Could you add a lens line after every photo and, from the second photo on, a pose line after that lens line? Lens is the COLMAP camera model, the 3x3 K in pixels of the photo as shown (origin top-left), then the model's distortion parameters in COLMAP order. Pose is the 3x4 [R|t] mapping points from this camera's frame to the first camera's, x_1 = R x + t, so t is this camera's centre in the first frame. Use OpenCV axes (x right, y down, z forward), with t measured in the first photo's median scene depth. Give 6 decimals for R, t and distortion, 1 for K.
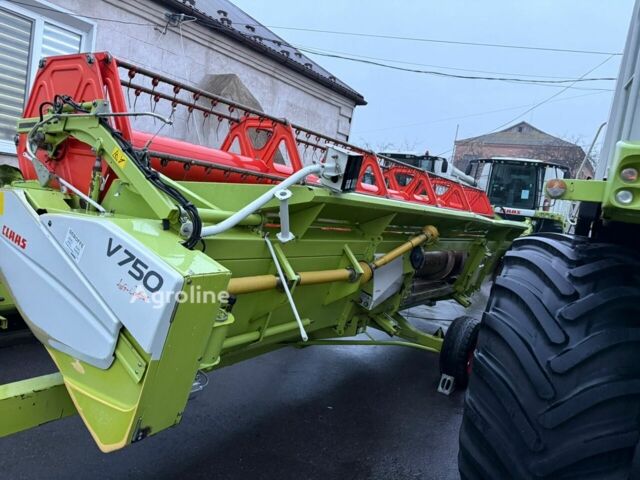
lens RADIAL K [[449.7, 0, 320.0], [0, 449.7, 240.0], [0, 0, 1]] dist [0.124940, -0.214259]
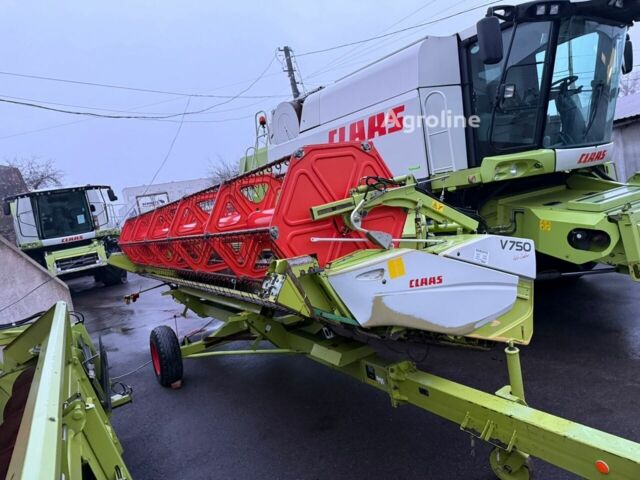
lens RADIAL K [[449.7, 0, 320.0], [0, 449.7, 240.0], [0, 0, 1]] dist [0.124940, -0.214259]
pose [[0.378448, -0.279647, 0.882369, -0.389073], [0.307515, 0.937110, 0.165103, -0.088263], [-0.873047, 0.208859, 0.440643, 0.132724]]
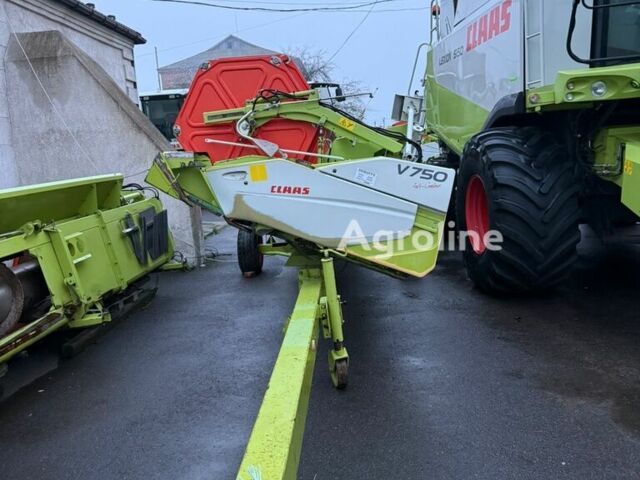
lens RADIAL K [[597.5, 0, 320.0], [0, 597.5, 240.0], [0, 0, 1]] dist [0.146621, -0.277132]
pose [[0.826523, -0.270953, 0.493401, -0.322094], [0.238427, 0.962531, 0.129174, -0.015978], [-0.509914, 0.010875, 0.860156, -0.147234]]
